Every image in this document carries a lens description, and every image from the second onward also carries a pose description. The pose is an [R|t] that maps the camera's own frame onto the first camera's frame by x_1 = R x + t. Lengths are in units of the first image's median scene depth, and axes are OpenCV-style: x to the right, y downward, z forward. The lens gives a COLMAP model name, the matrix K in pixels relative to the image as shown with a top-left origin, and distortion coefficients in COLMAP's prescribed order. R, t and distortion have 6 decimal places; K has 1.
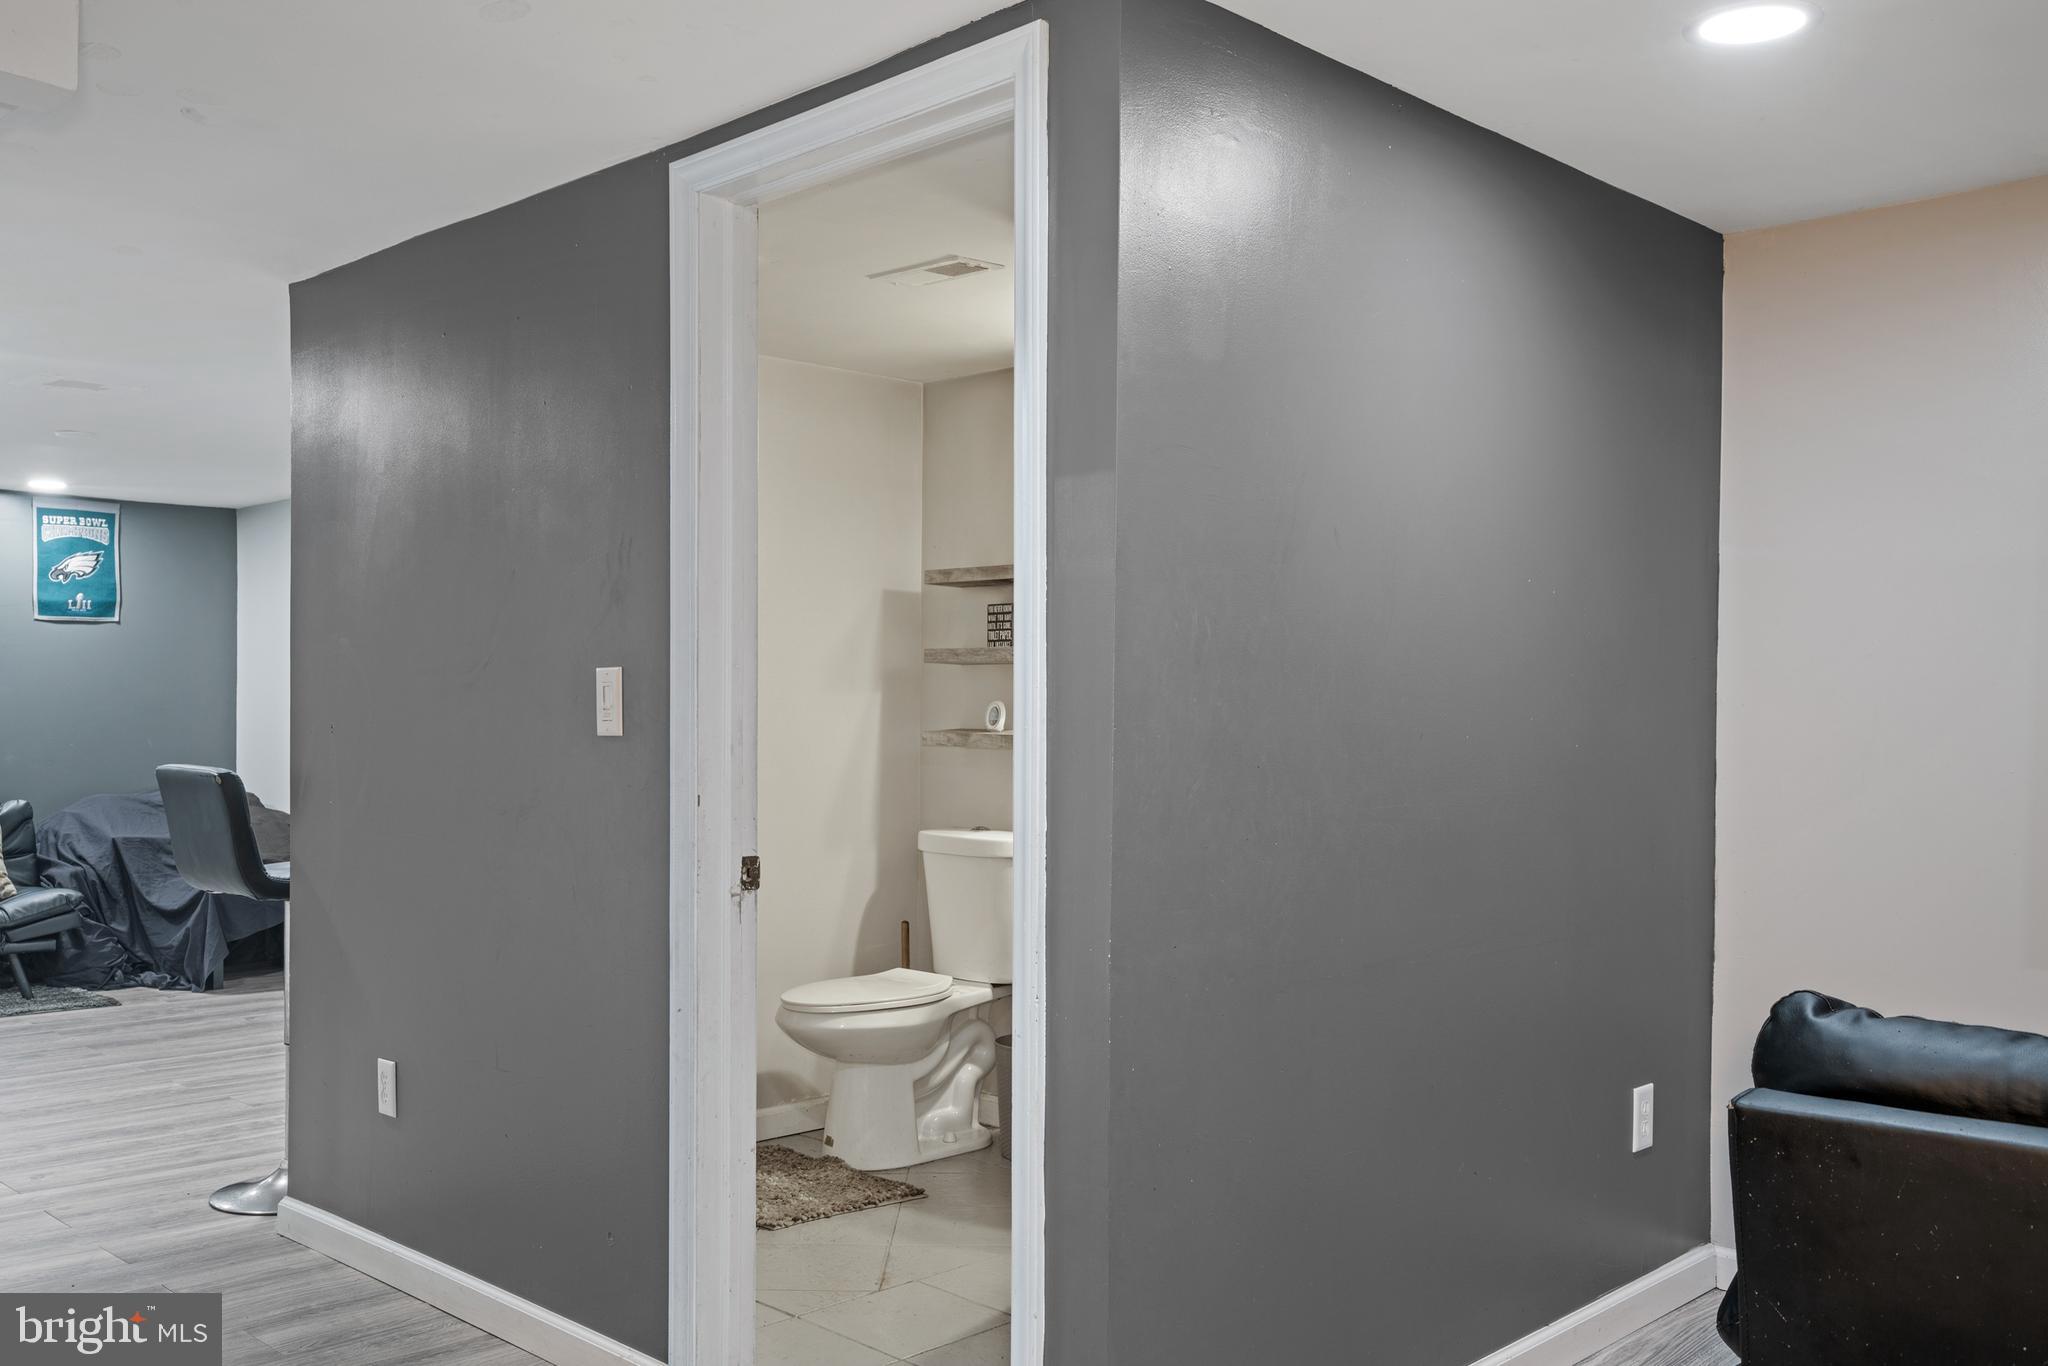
lens RADIAL K [[1772.6, 0, 1030.6], [0, 1772.6, 700.6], [0, 0, 1]] dist [-0.006430, -0.003460]
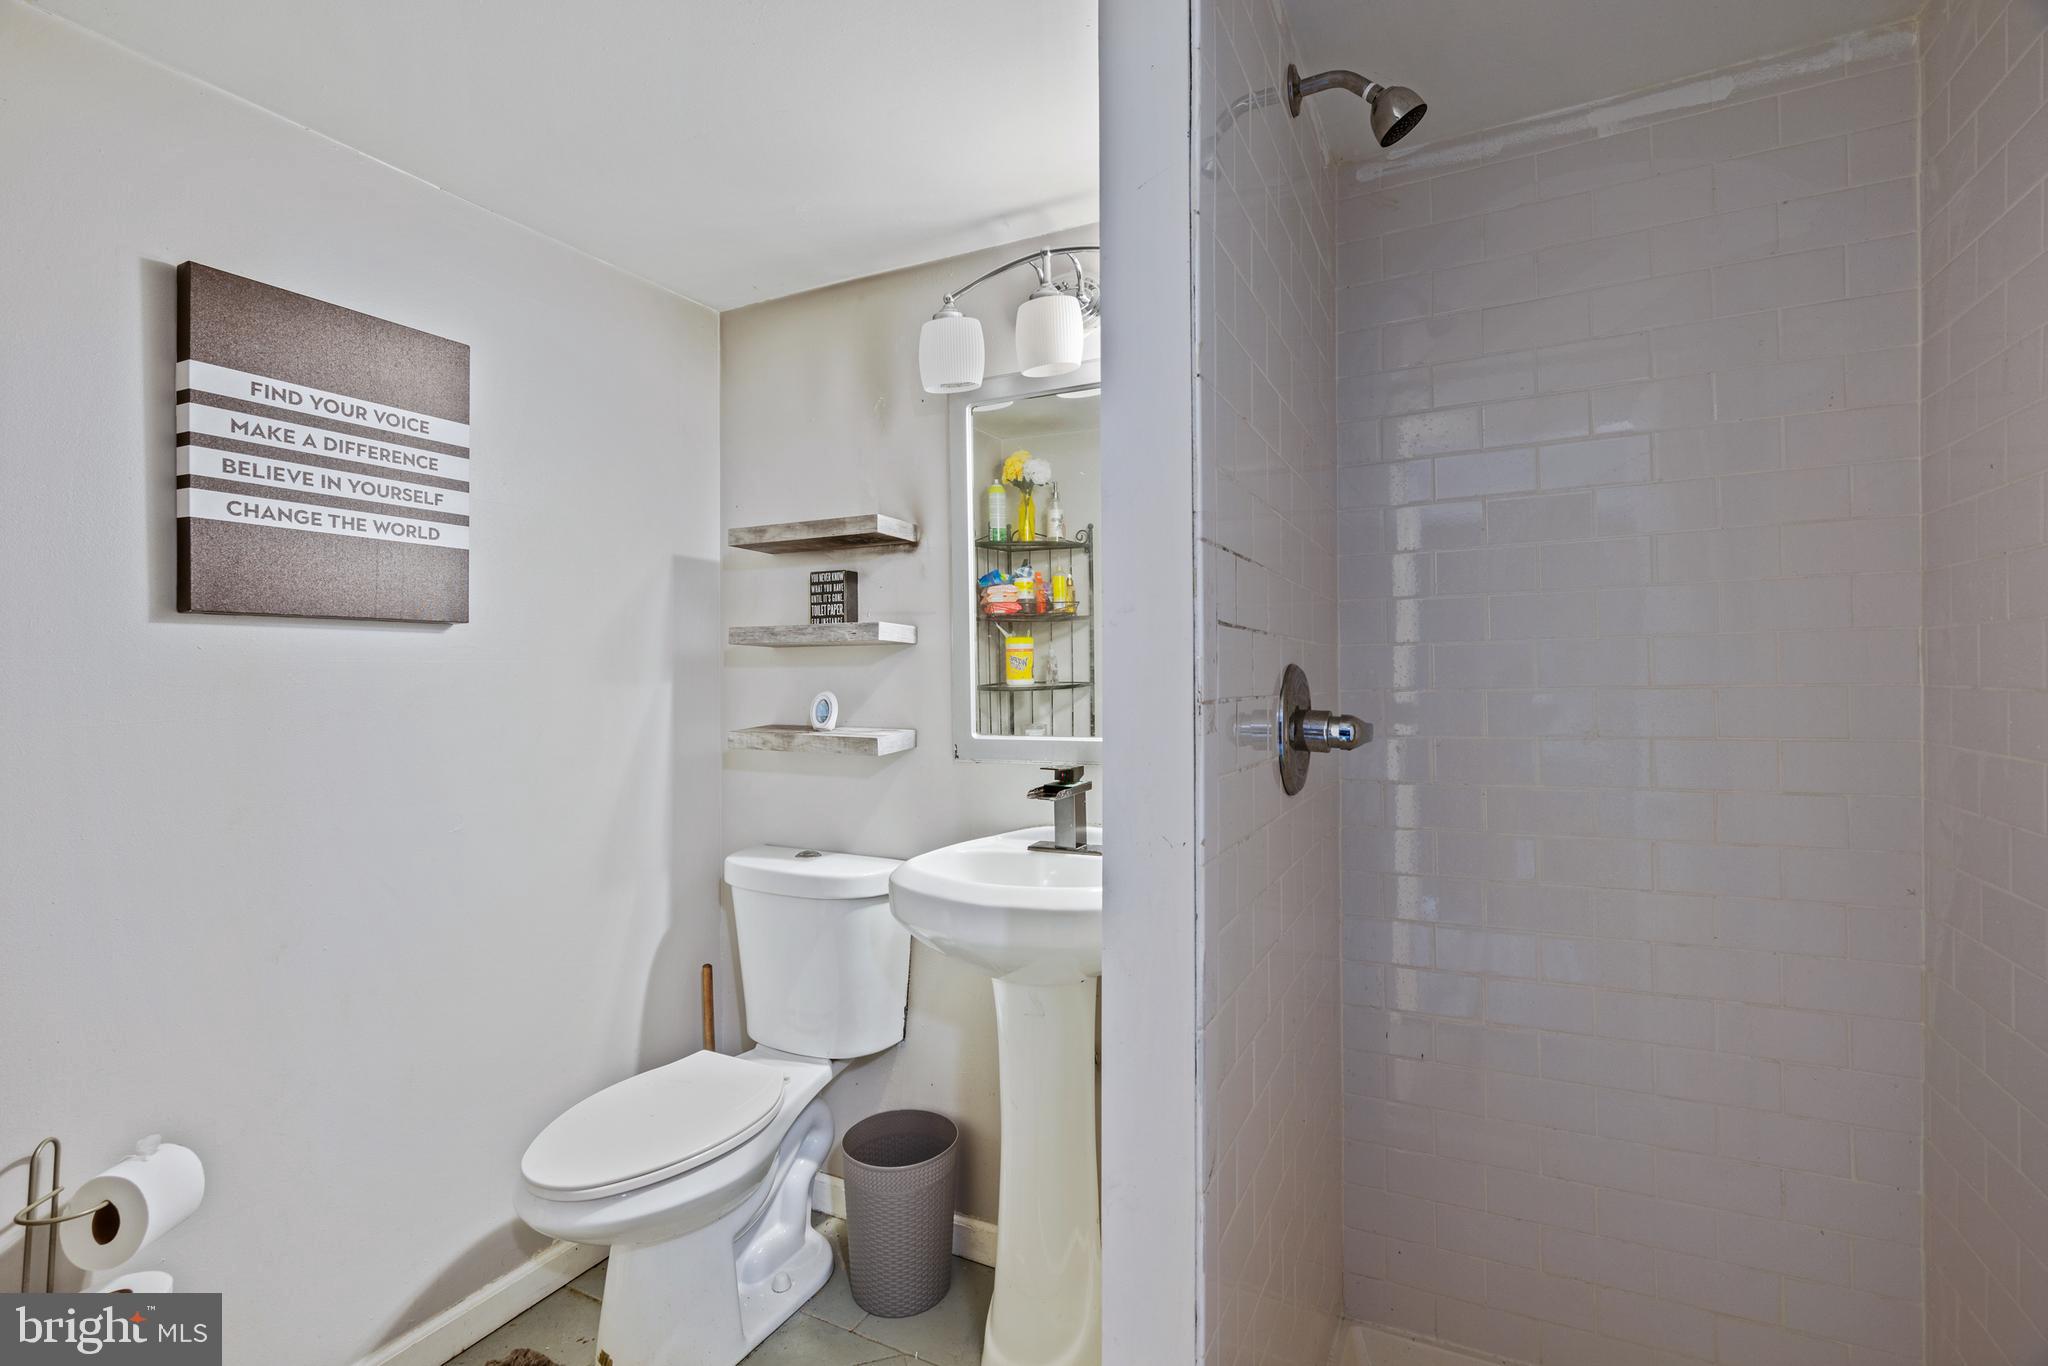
lens RADIAL K [[921.7, 0, 1025.9], [0, 921.7, 666.4], [0, 0, 1]] dist [-0.018463, -0.000338]
pose [[0.956504, -0.011608, 0.291490, -0.053540], [0.010572, 0.999931, 0.005129, -0.012439], [-0.291529, -0.001824, 0.956560, 0.573815]]
